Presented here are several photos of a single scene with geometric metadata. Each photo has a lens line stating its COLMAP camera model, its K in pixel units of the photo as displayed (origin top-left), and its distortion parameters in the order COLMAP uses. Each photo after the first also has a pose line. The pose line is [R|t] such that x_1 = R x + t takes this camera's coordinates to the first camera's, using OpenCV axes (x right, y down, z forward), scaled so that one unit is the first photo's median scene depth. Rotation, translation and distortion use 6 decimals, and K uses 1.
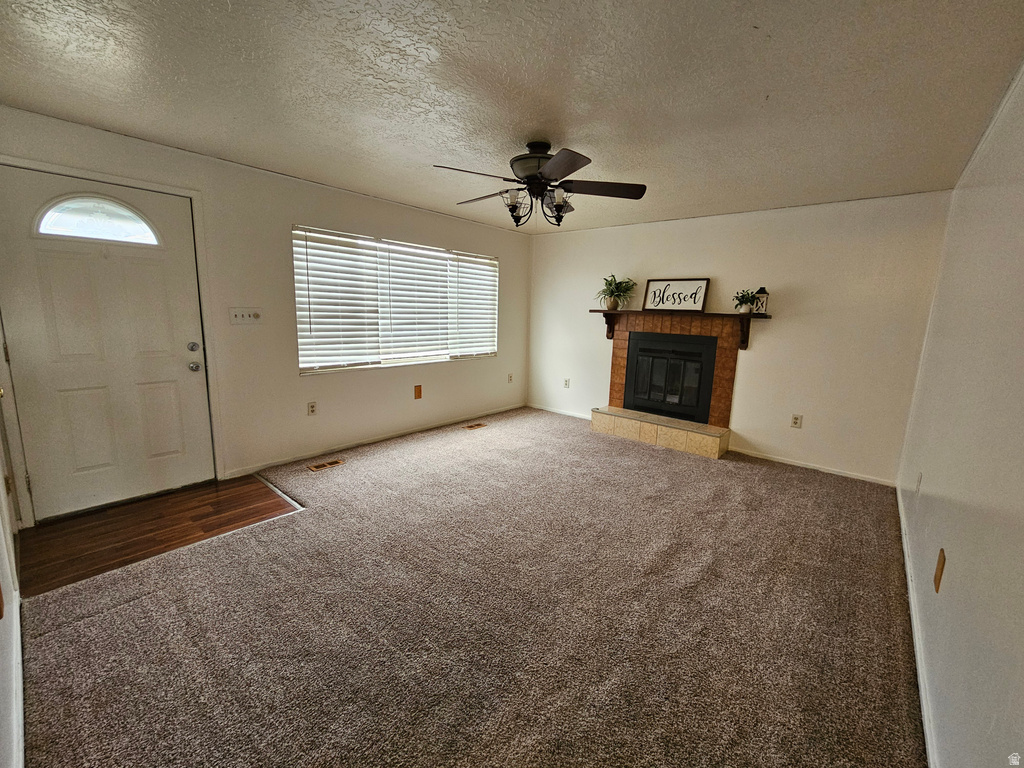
lens RADIAL K [[420.0, 0, 517.8], [0, 420.0, 382.5], [0, 0, 1]] dist [-0.003441, -0.000042]
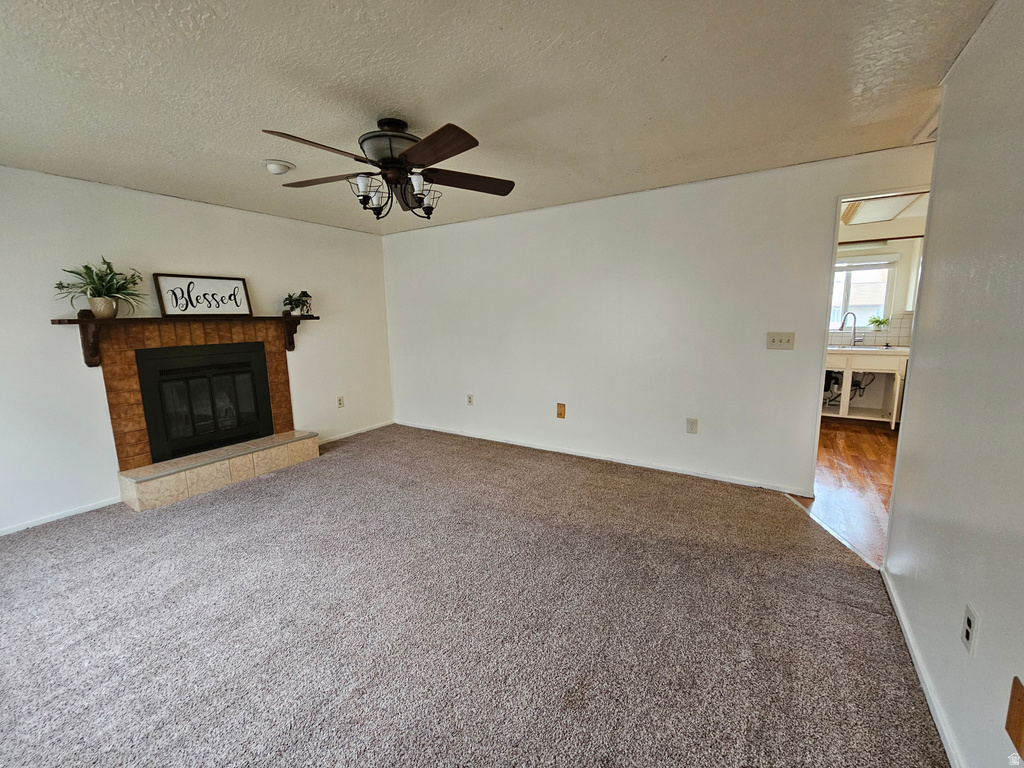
lens RADIAL K [[420.0, 0, 517.8], [0, 420.0, 381.1], [0, 0, 1]] dist [-0.003441, -0.000042]
pose [[-0.143864, -0.183015, 0.972527, -0.527074], [0.181527, 0.961194, 0.207735, -0.113561], [-0.972806, 0.206425, -0.105059, 0.553092]]
